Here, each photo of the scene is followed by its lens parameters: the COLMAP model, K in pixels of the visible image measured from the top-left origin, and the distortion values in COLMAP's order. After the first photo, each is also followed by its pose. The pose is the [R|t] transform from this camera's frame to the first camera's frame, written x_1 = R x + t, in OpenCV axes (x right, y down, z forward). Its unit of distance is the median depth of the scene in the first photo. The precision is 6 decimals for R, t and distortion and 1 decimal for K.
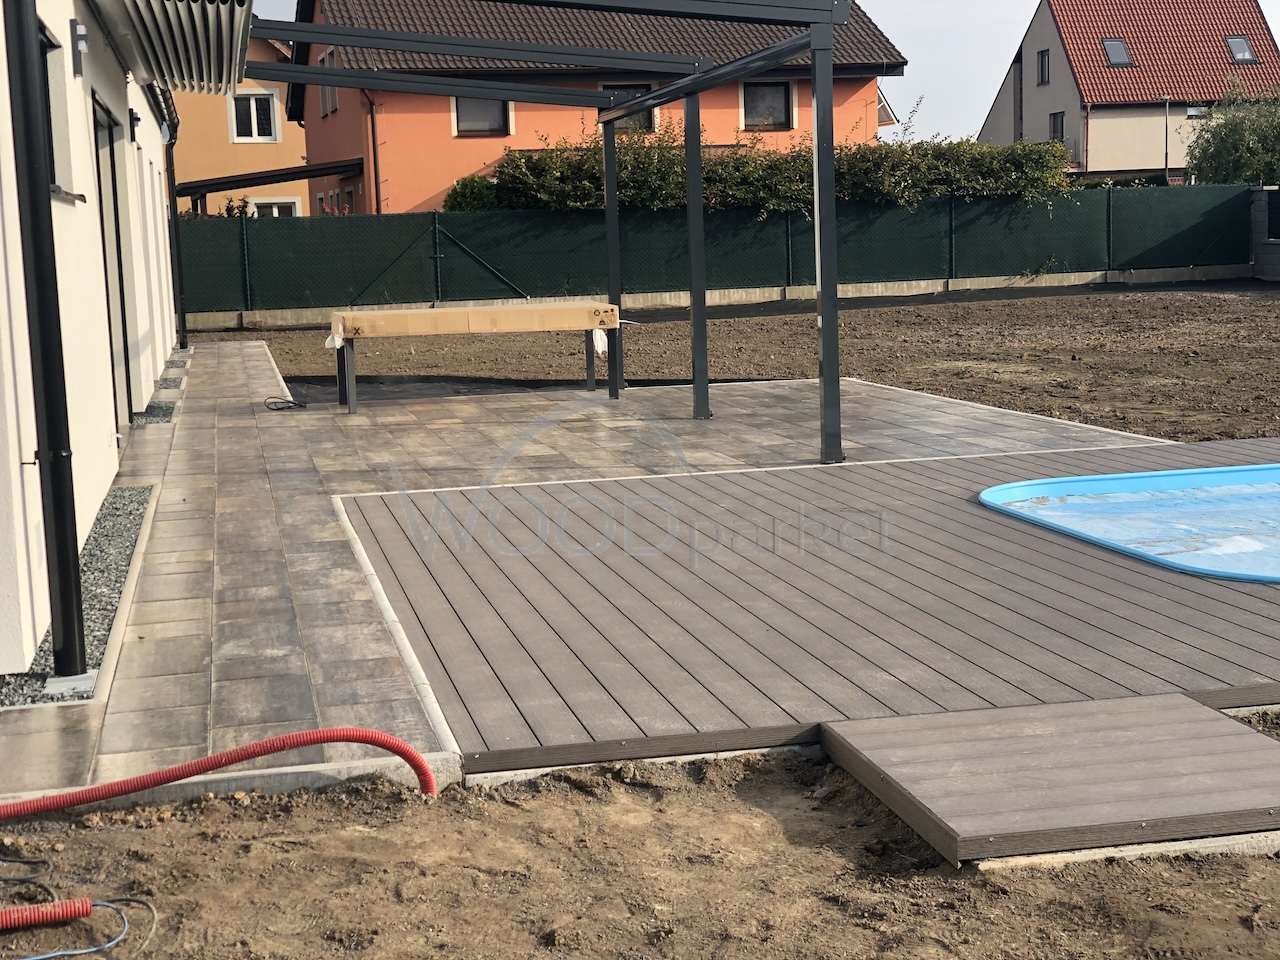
lens RADIAL K [[1880.6, 0, 629.7], [0, 1880.6, 482.0], [0, 0, 1]] dist [0.083104, -0.131891]
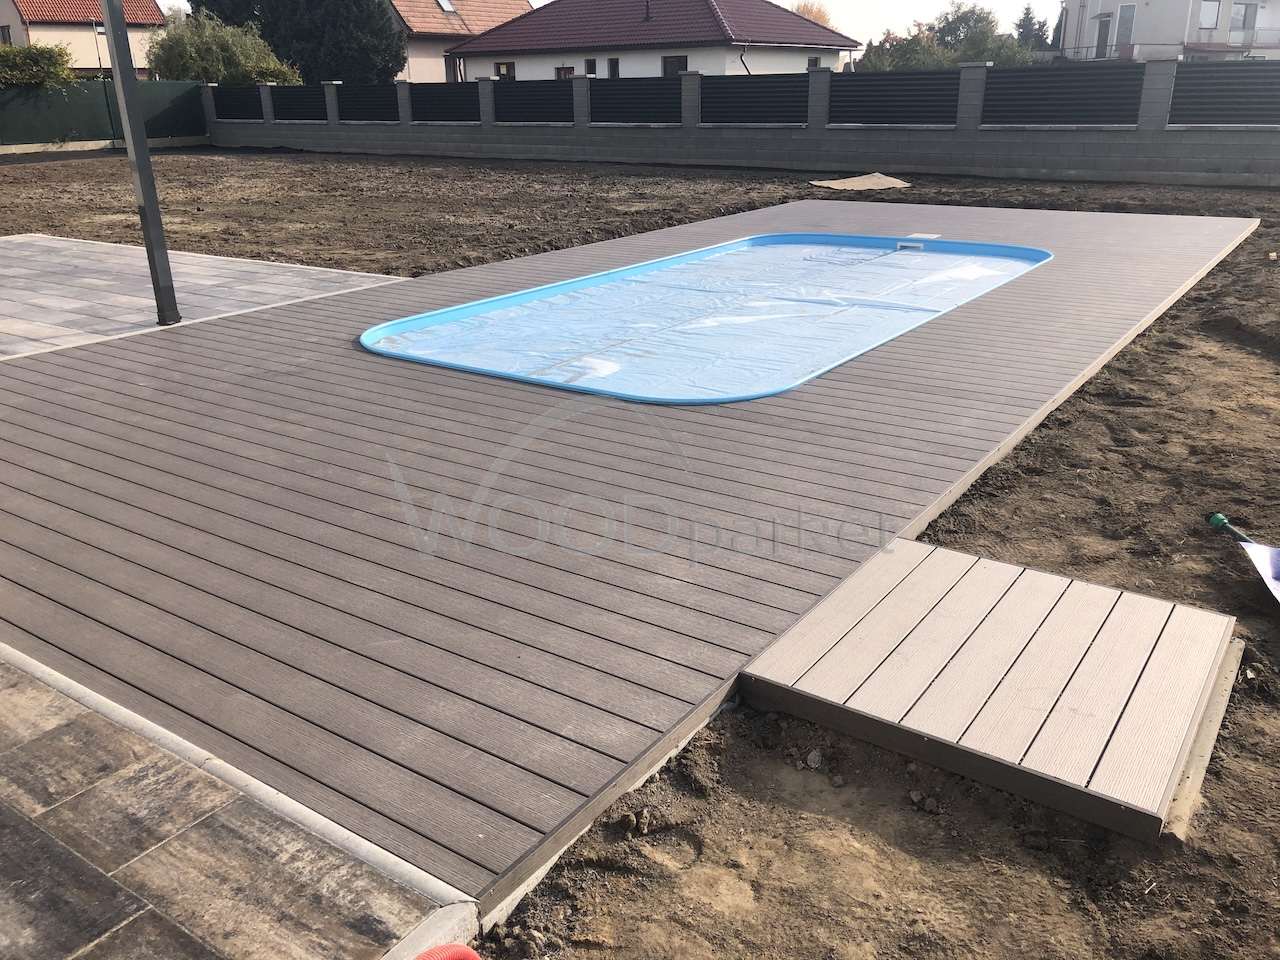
lens RADIAL K [[1036.2, 0, 640.0], [0, 1036.2, 480.0], [0, 0, 1]] dist [0.029675, -0.018474]
pose [[0.728977, -0.217946, 0.648916, -0.056257], [0.079852, 0.968564, 0.235600, -0.020781], [-0.679865, -0.119930, 0.723464, 0.146797]]
